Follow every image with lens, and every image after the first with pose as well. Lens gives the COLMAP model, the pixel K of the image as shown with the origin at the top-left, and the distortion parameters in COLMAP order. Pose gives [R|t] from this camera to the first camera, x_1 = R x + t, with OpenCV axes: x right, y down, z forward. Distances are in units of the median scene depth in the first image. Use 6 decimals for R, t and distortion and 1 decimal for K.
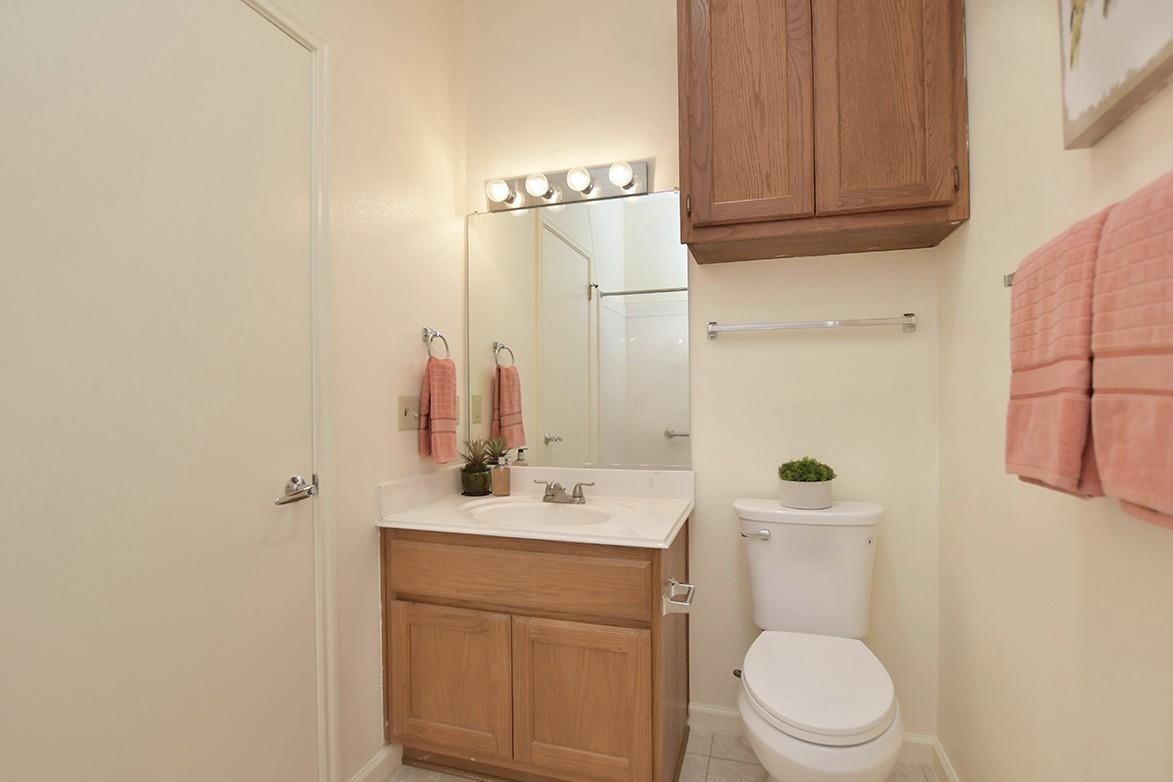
lens RADIAL K [[582.0, 0, 586.5], [0, 582.0, 391.0], [0, 0, 1]] dist [0.000561, 0.000067]
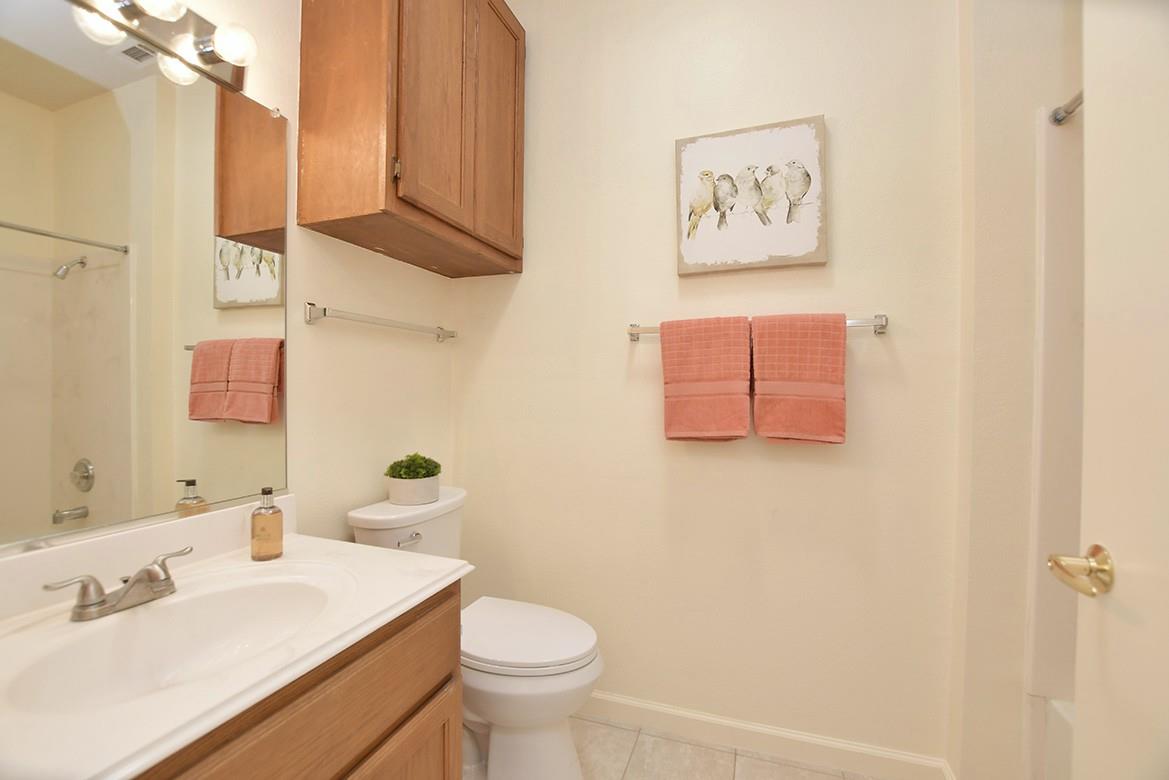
lens RADIAL K [[496.1, 0, 584.5], [0, 496.1, 390.0], [0, 0, 1]] dist [-0.000749, -0.000101]
pose [[0.078095, 0.001257, 0.996945, -0.508220], [-0.019495, 0.999810, 0.000267, -0.005127], [-0.996755, -0.019456, 0.078104, 0.654098]]
